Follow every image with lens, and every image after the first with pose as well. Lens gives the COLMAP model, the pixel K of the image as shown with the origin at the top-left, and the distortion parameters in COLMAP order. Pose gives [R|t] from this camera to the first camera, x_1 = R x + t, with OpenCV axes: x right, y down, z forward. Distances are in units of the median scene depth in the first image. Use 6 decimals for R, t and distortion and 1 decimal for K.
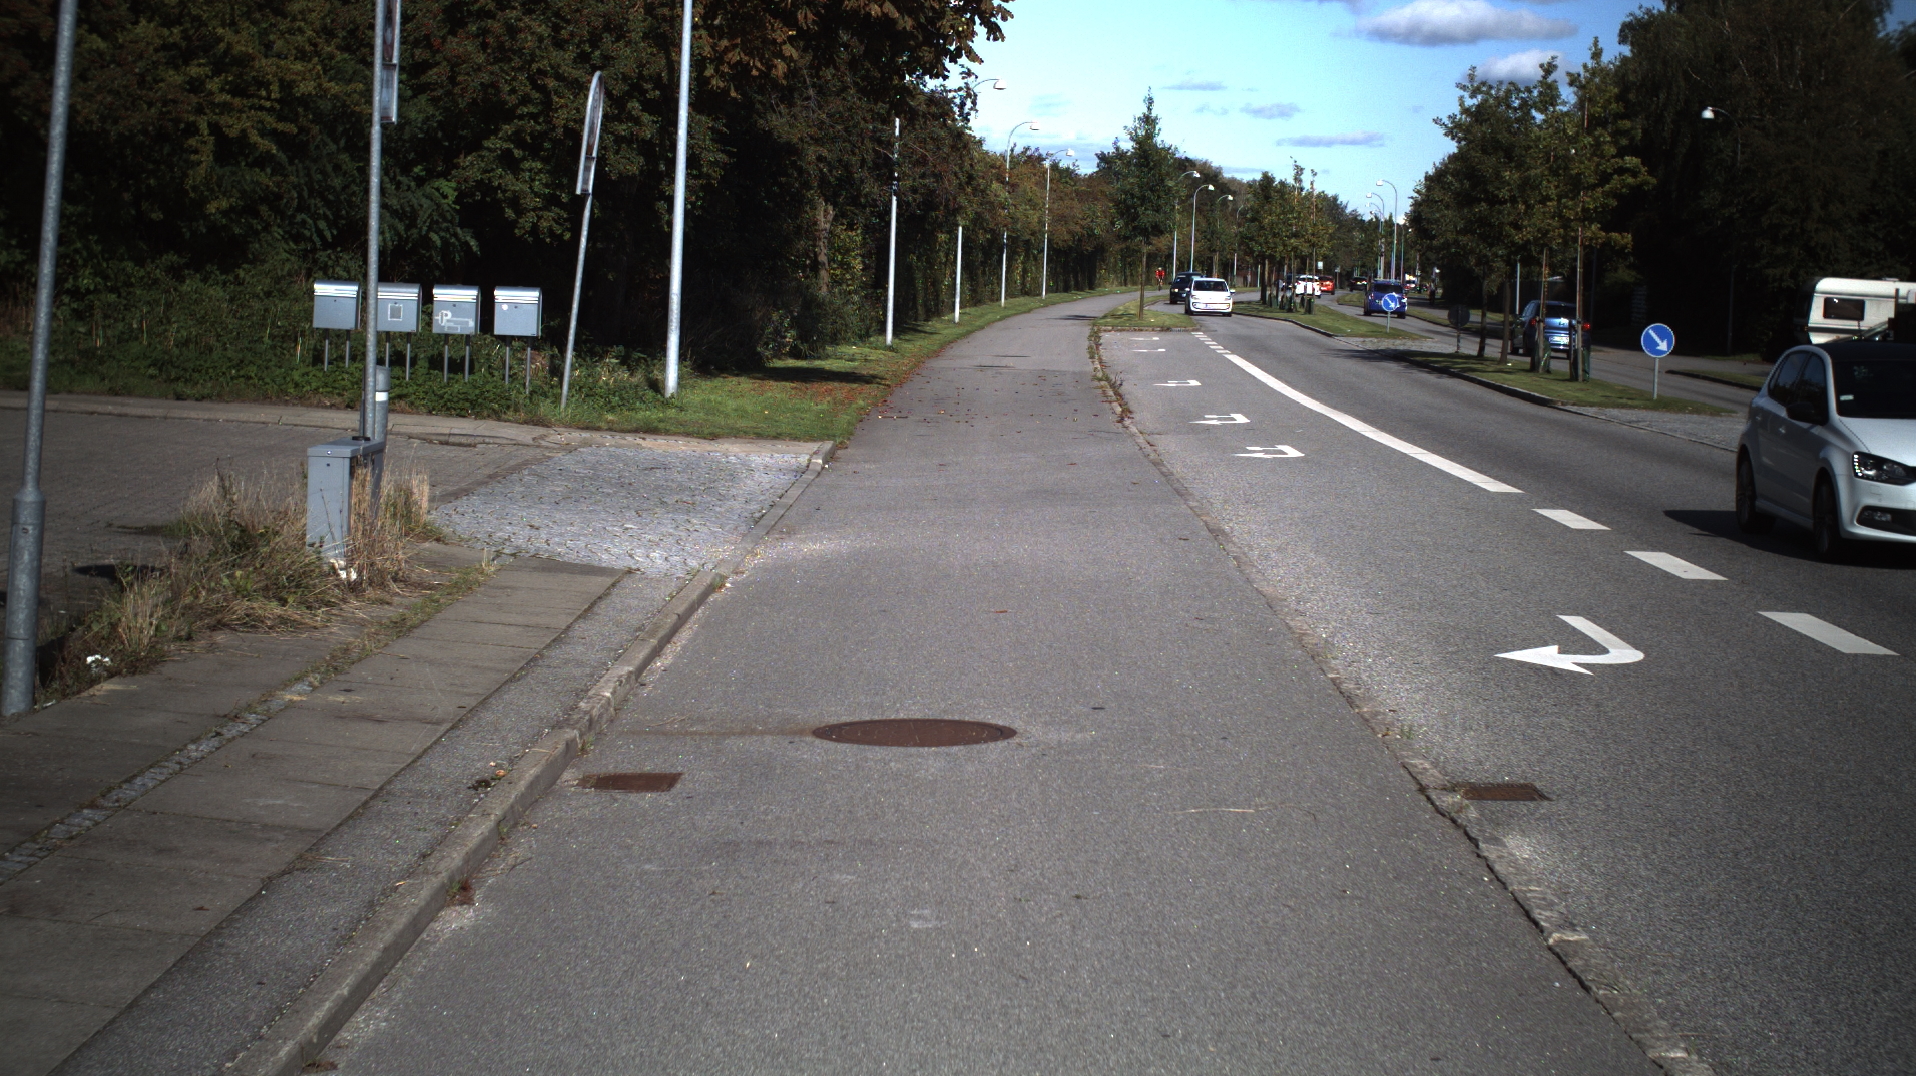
lens RADIAL K [[3316.1, 0, 958.0], [0, 3316.1, 538.0], [0, 0, 1]] dist [-0.253326, 0.237729]
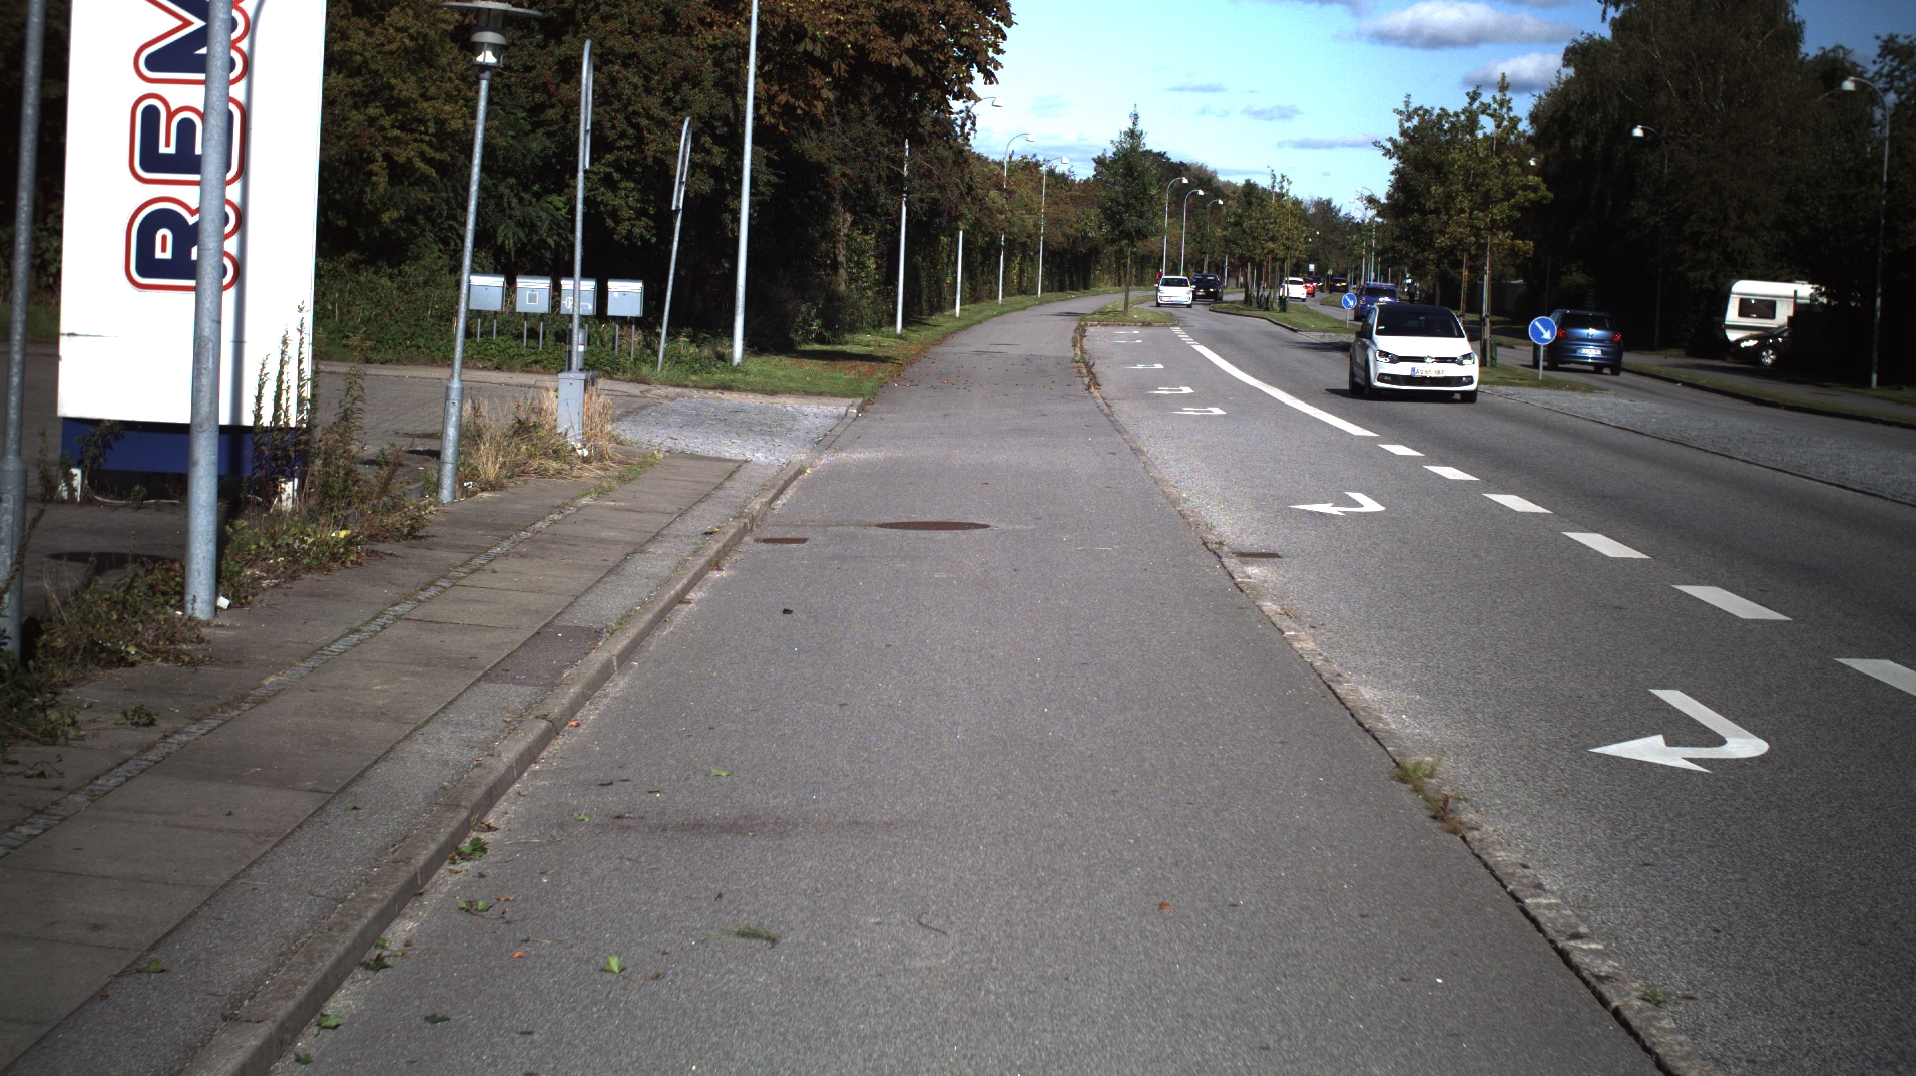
lens RADIAL K [[3316.1, 0, 958.0], [0, 3316.1, 538.0], [0, 0, 1]] dist [-0.253326, 0.237729]
pose [[0.999987, 0.005162, 0.000229, -0.000038], [-0.005162, 0.999987, -0.000132, 0.012784], [-0.000229, 0.000131, 1.000000, -0.153445]]
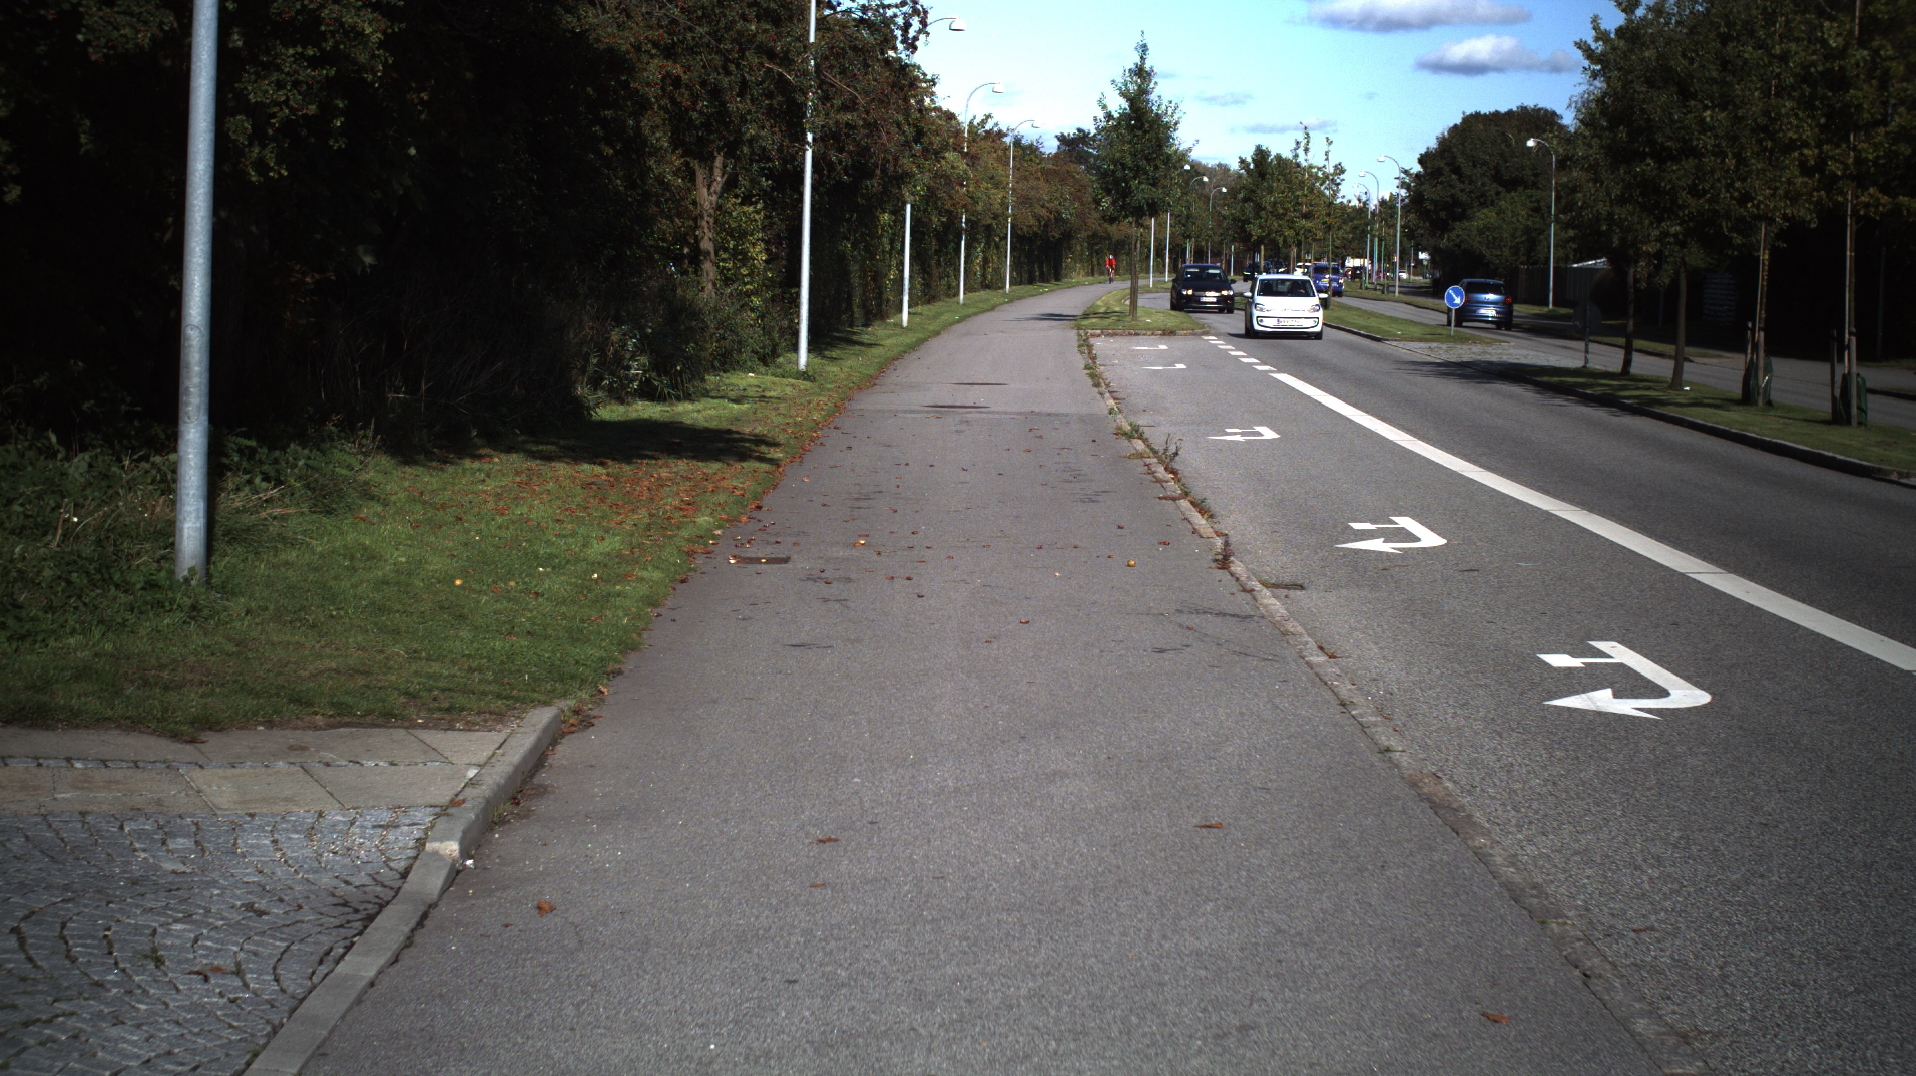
lens RADIAL K [[3316.1, 0, 958.0], [0, 3316.1, 538.0], [0, 0, 1]] dist [-0.253326, 0.237729]
pose [[0.999870, -0.009297, 0.013167, 0.002045], [0.009259, 0.999953, 0.002982, -0.024857], [-0.013195, -0.002860, 0.999909, 0.308163]]
